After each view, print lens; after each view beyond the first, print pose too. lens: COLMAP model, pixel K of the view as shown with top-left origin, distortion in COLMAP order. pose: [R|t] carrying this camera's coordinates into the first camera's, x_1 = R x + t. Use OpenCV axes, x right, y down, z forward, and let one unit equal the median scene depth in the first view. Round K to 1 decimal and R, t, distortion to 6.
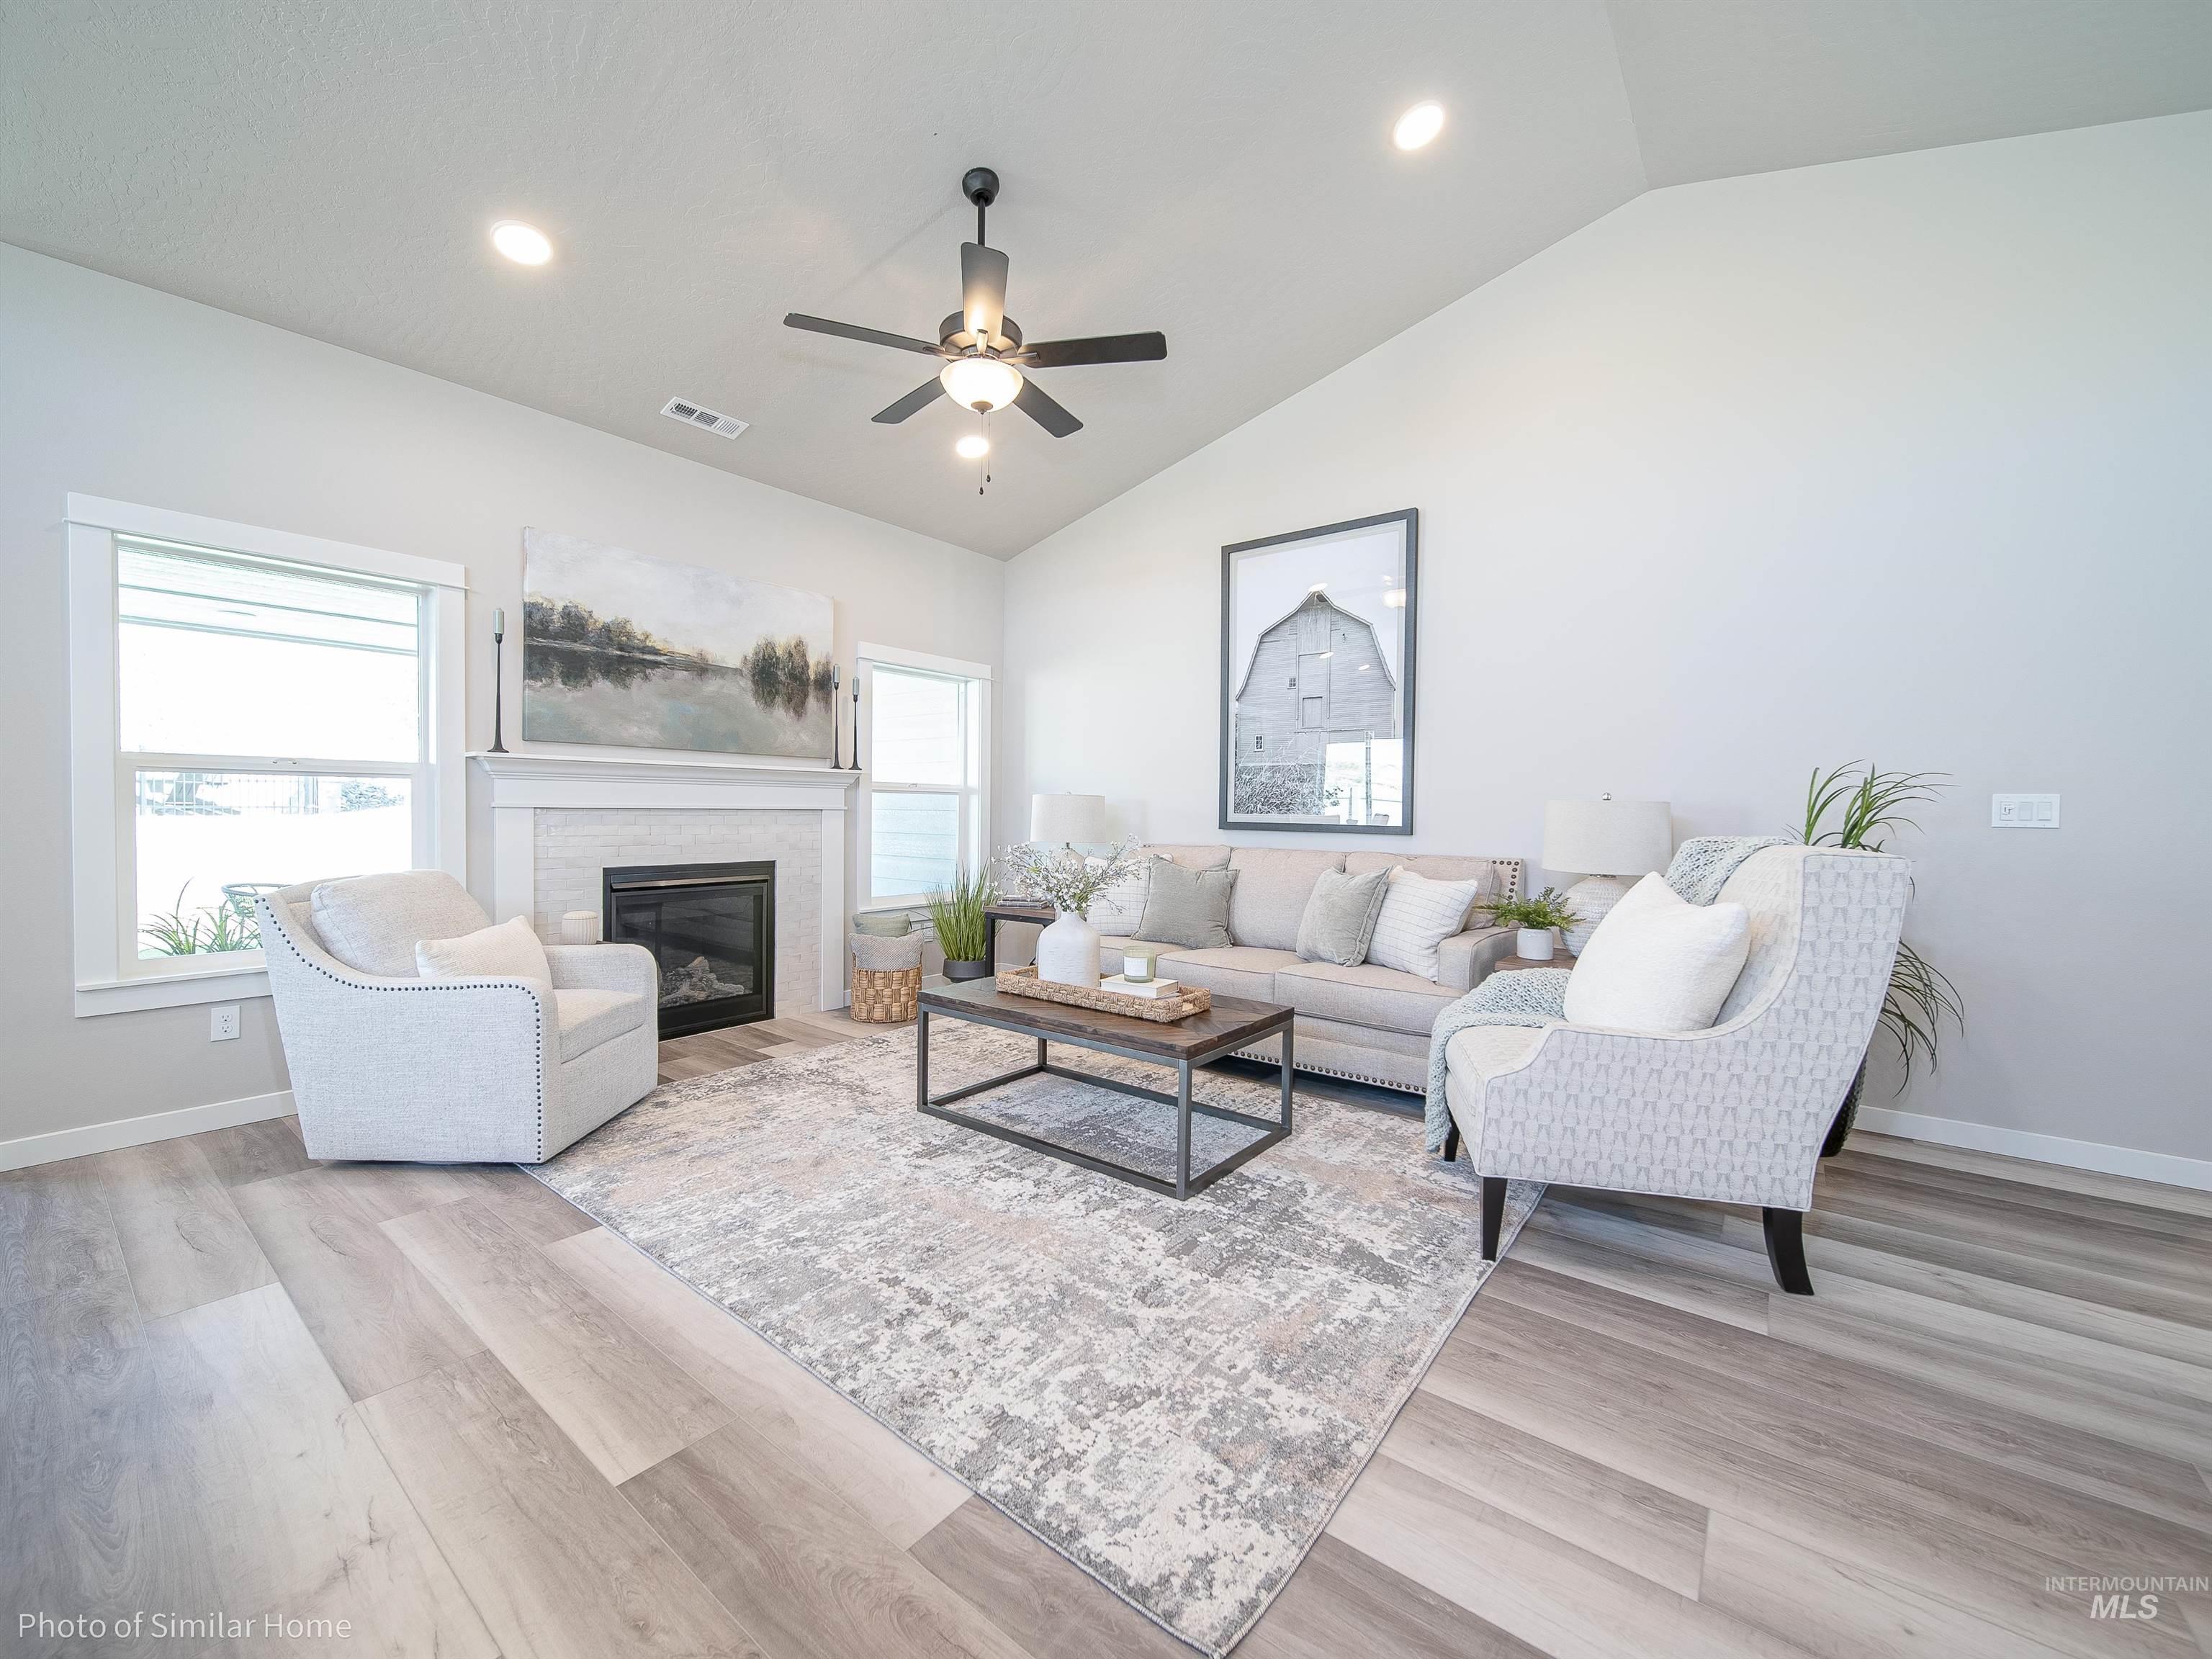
lens RADIAL K [[885.2, 0, 1115.0], [0, 885.2, 838.7], [0, 0, 1]] dist [-0.002592, -0.000874]
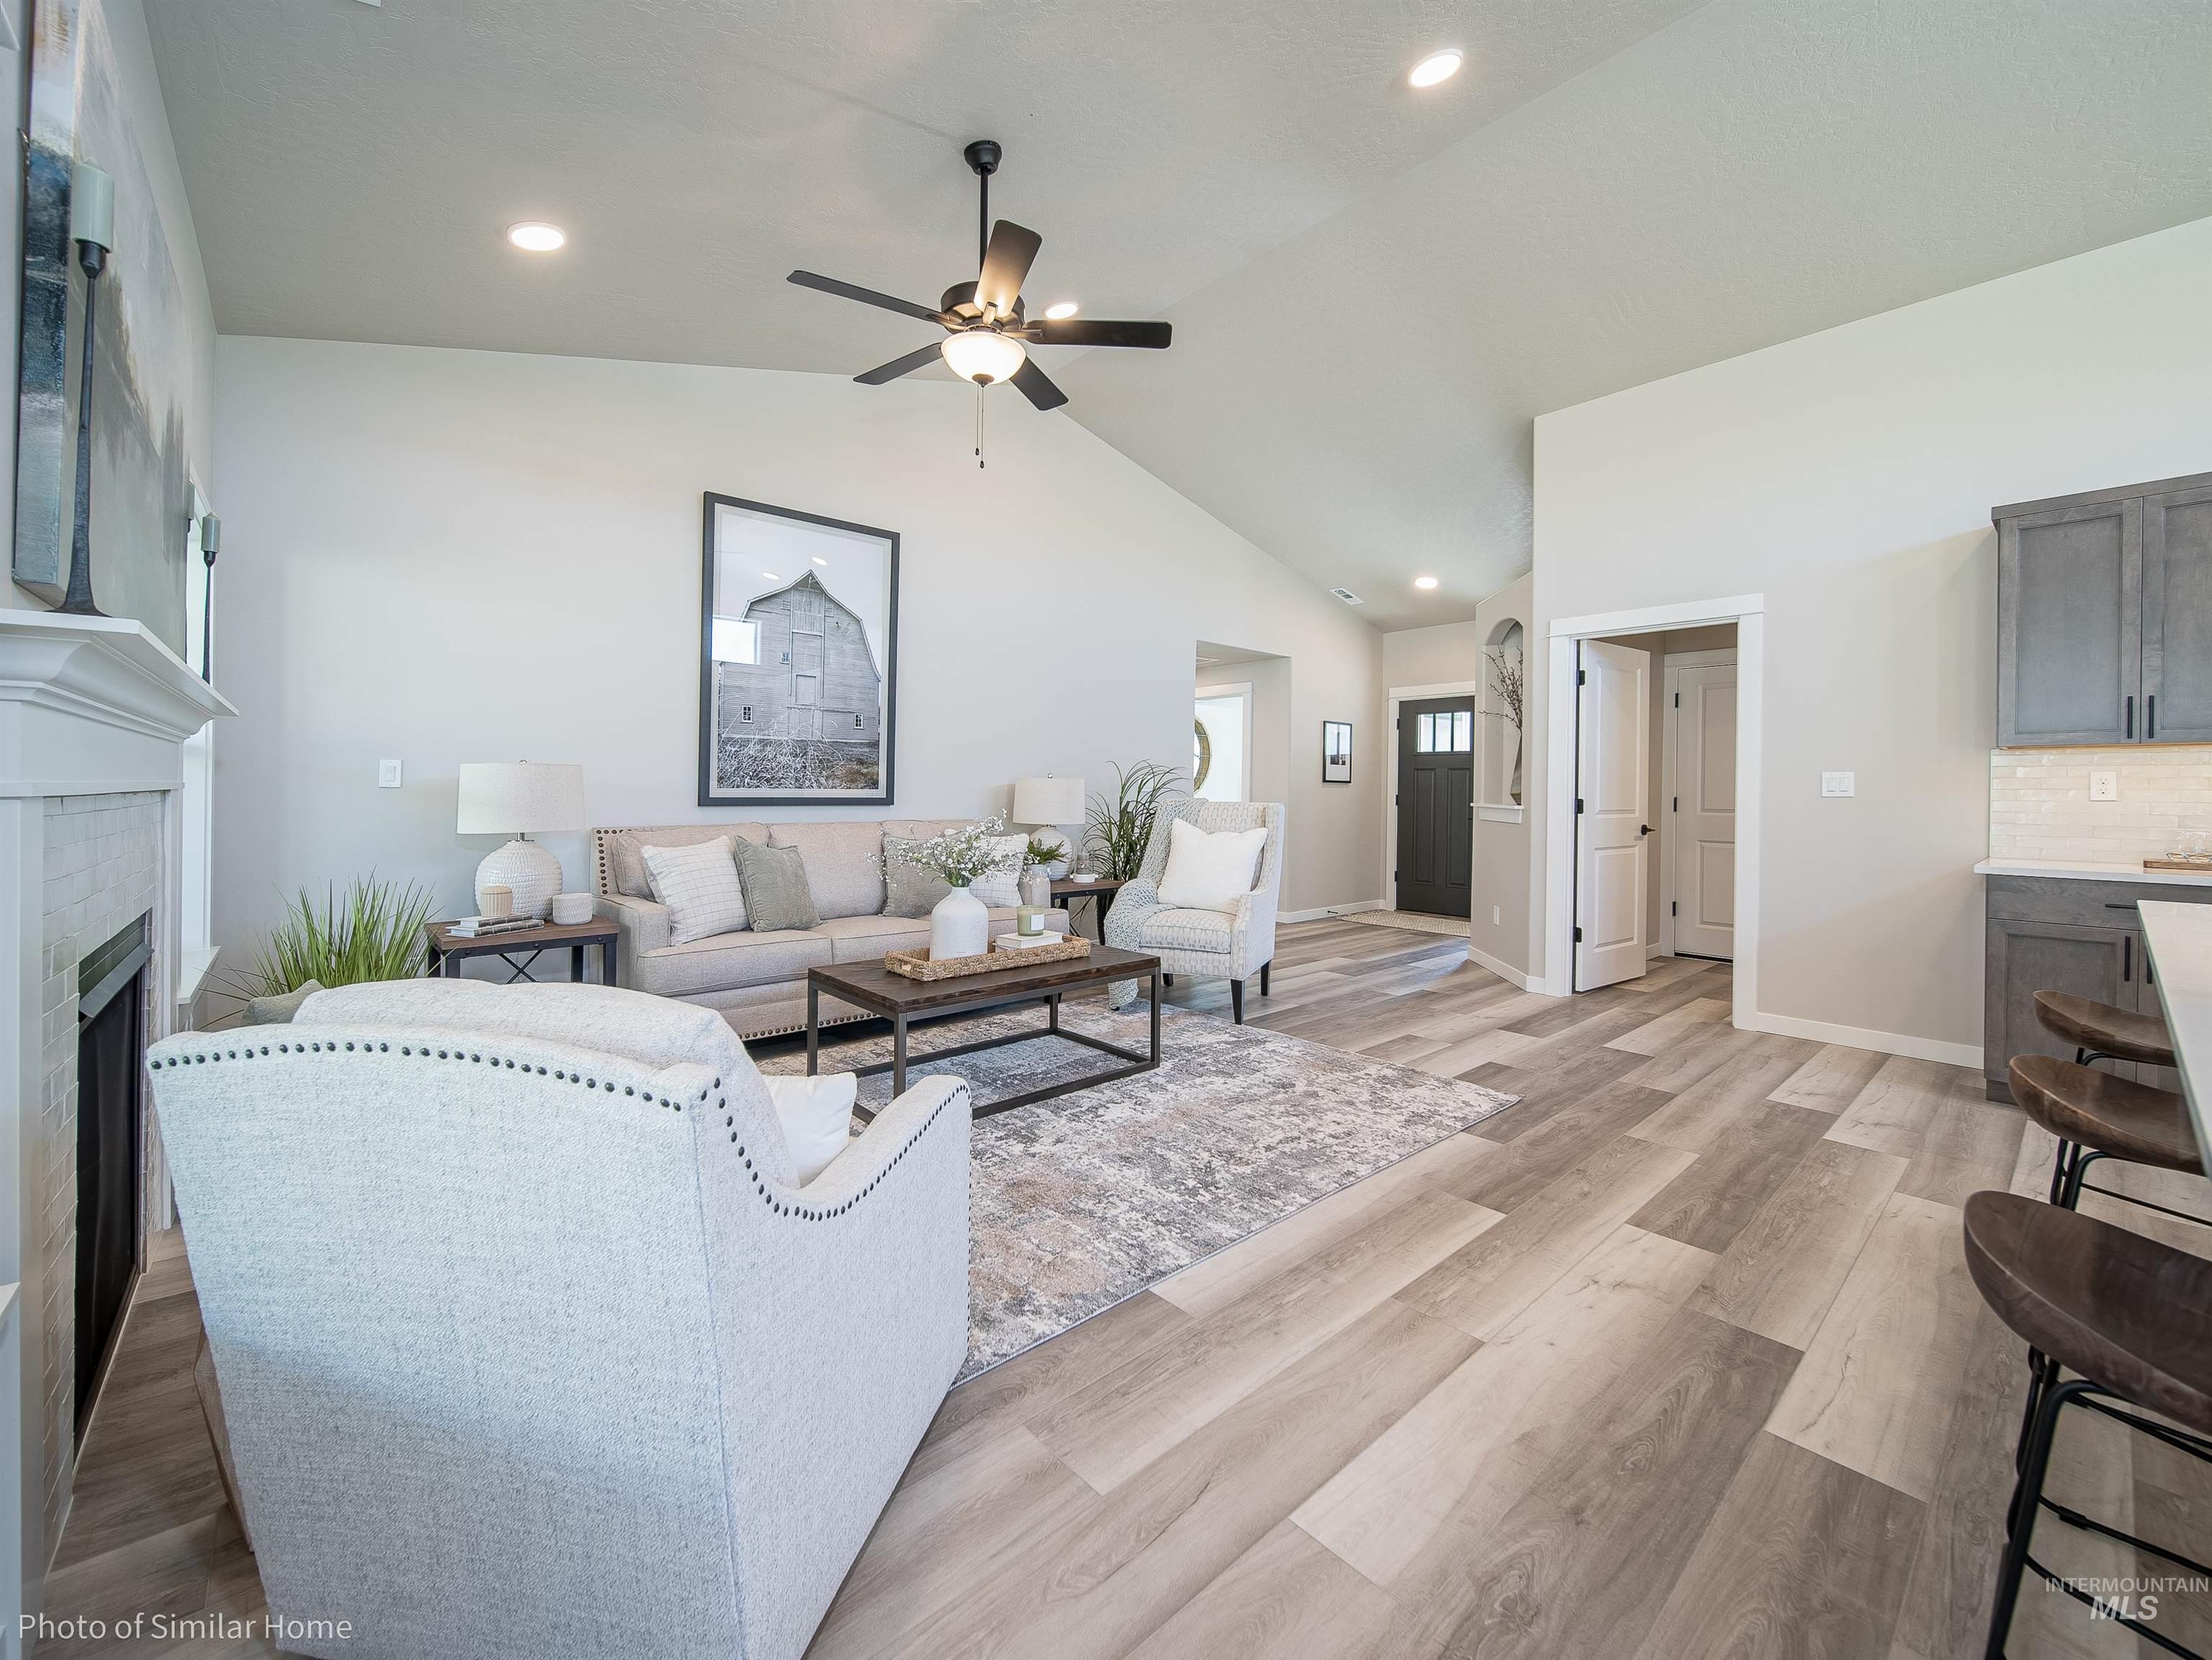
lens RADIAL K [[885.2, 0, 1117.5], [0, 885.2, 814.9], [0, 0, 1]] dist [-0.002592, -0.000874]
pose [[0.173757, -0.041584, 0.983910, -1.369631], [0.025610, 0.998961, 0.037697, -0.048059], [-0.984455, 0.018647, 0.174642, 0.854019]]
